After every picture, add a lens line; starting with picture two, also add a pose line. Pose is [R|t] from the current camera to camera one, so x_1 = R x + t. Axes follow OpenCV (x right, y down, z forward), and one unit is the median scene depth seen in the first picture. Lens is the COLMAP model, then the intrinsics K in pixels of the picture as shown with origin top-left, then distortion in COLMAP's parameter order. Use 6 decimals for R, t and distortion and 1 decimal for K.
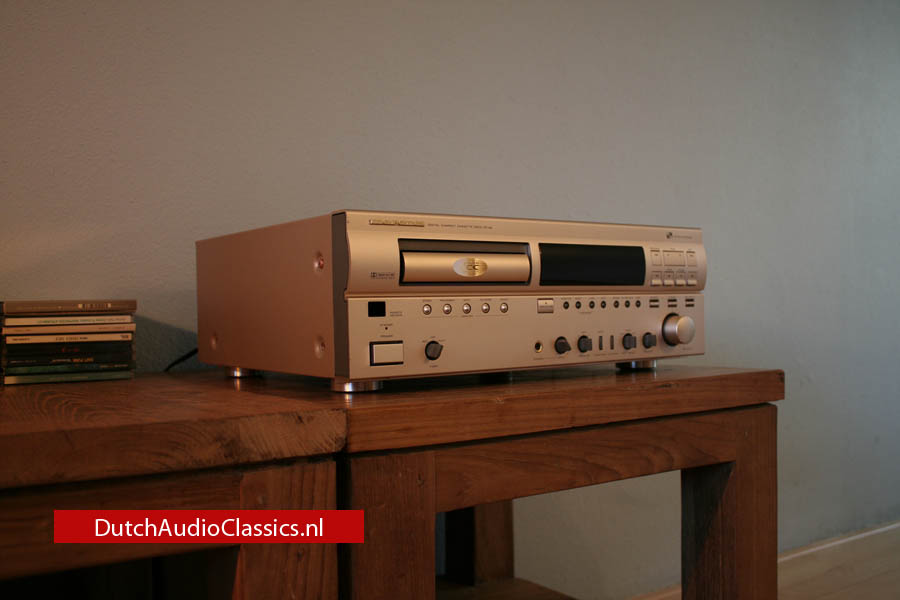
lens RADIAL K [[905.8, 0, 454.1], [0, 905.8, 305.5], [0, 0, 1]] dist [-0.091750, 0.000000]
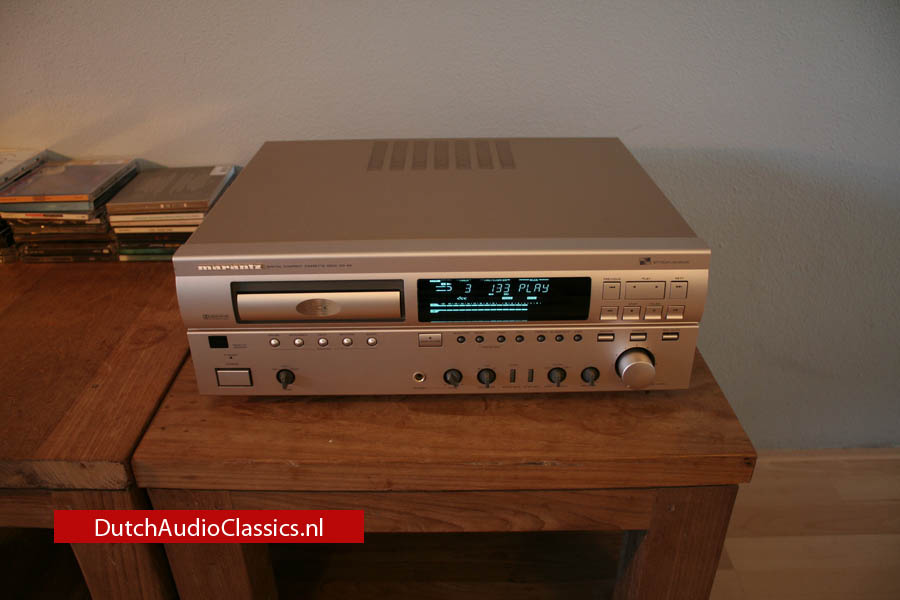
lens RADIAL K [[733.5, 0, 449.8], [0, 733.5, 302.1], [0, 0, 1]] dist [-0.146348, 0.088880]
pose [[0.815915, 0.279353, -0.506207, 0.482781], [-0.004570, 0.878617, 0.477505, -0.387711], [0.578154, -0.387290, 0.718153, 0.500657]]
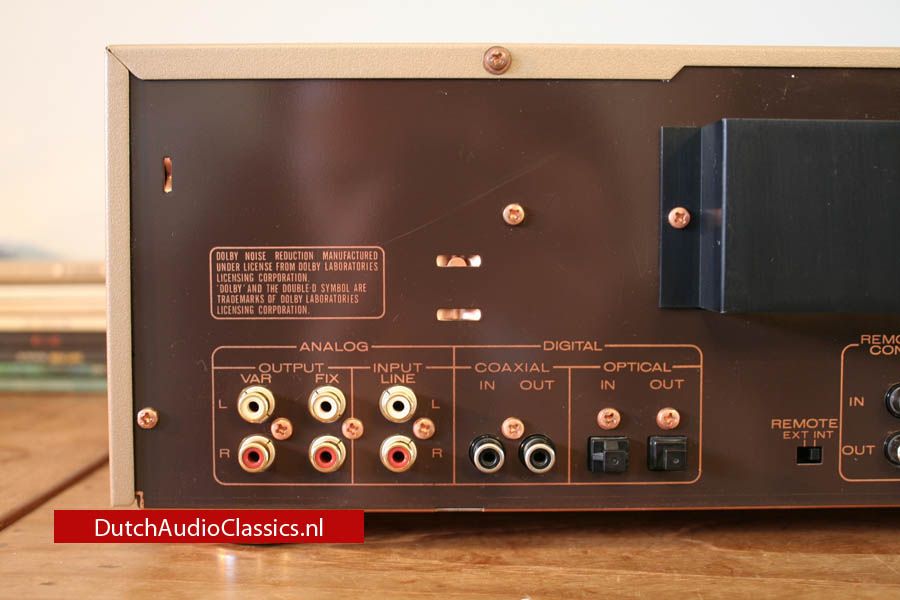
lens RADIAL K [[999.0, 0, 464.9], [0, 999.0, 304.8], [0, 0, 1]] dist [-0.076272, 0.000000]
pose [[0.828627, 0.047327, -0.557797, 0.205084], [-0.012347, 0.997723, 0.066311, -0.025901], [0.559665, -0.048060, 0.827324, 0.642033]]
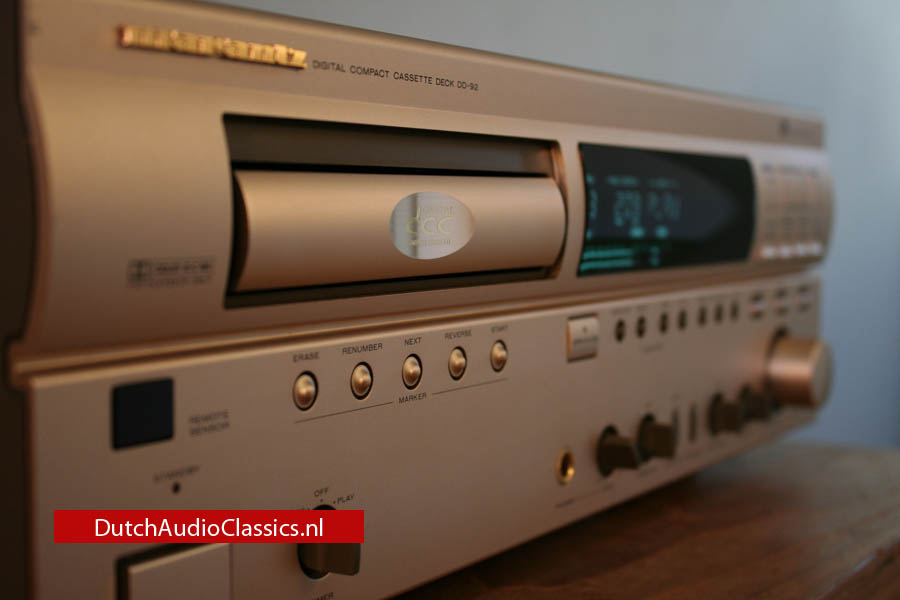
lens RADIAL K [[1380.9, 0, 447.7], [0, 1380.9, 296.0], [0, 0, 1]] dist [-0.026244, 0.000000]
pose [[0.930353, -0.001376, 0.366663, -0.125867], [-0.023107, 0.997785, 0.062375, -0.044487], [-0.365937, -0.066503, 0.928261, 0.564381]]
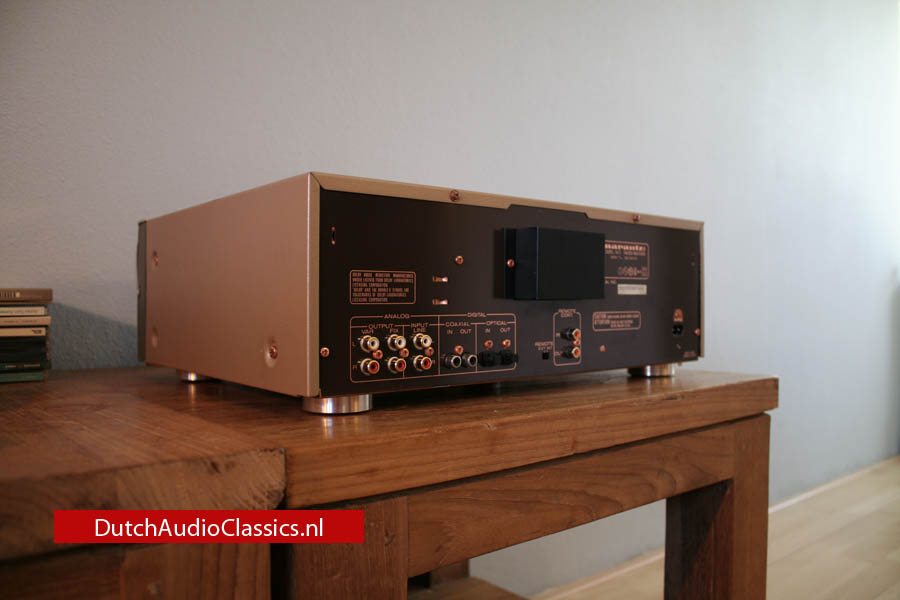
lens RADIAL K [[733.5, 0, 451.3], [0, 733.5, 302.9], [0, 0, 1]] dist [-0.146348, 0.088880]
pose [[0.996969, 0.014381, 0.076459, -0.027267], [-0.014648, 0.999888, 0.002935, -0.000462], [-0.076409, -0.004046, 0.997068, 0.330862]]
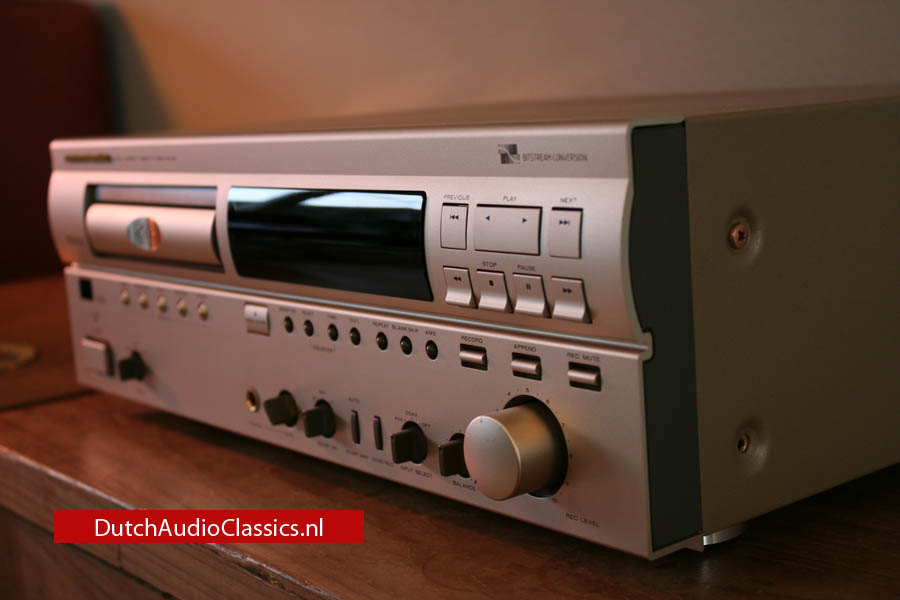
lens RADIAL K [[1378.3, 0, 451.2], [0, 1378.3, 305.3], [0, 0, 1]] dist [-0.032094, 0.000000]
pose [[0.047924, 0.175059, -0.983391, 0.814047], [0.072783, 0.981293, 0.178232, -0.127892], [0.996196, -0.080115, 0.034286, 1.084315]]
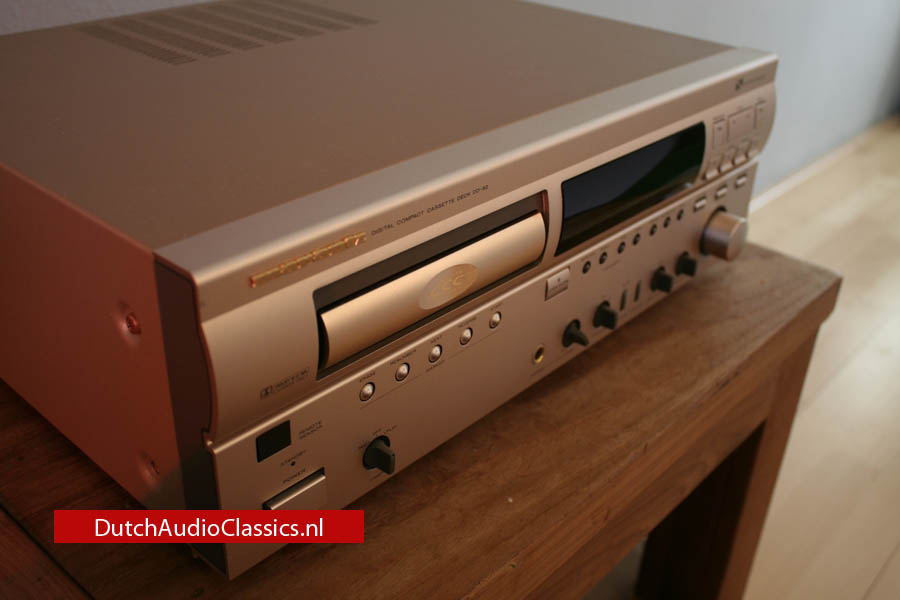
lens RADIAL K [[947.9, 0, 451.8], [0, 947.9, 296.7], [0, 0, 1]] dist [-0.081946, 0.000000]
pose [[0.974436, -0.053533, 0.218192, -0.086326], [-0.058969, 0.876201, 0.478324, -0.263877], [-0.216786, -0.478963, 0.850646, 0.528941]]
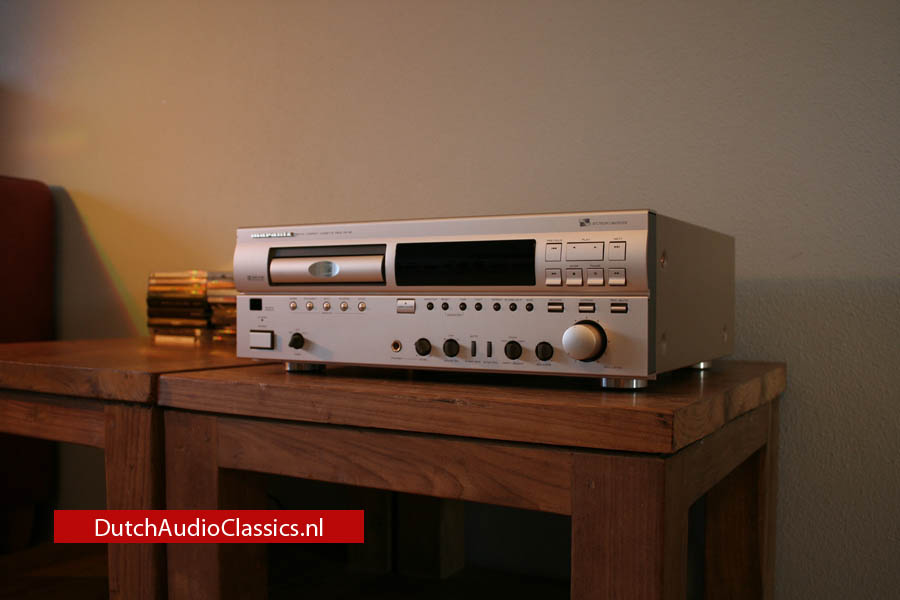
lens RADIAL K [[905.8, 0, 450.4], [0, 905.8, 303.3], [0, 0, 1]] dist [-0.091750, 0.000000]
pose [[0.426306, 0.029574, -0.904096, 1.032902], [-0.008444, 0.999552, 0.028715, -0.032029], [0.904540, -0.004607, 0.426364, 0.622755]]
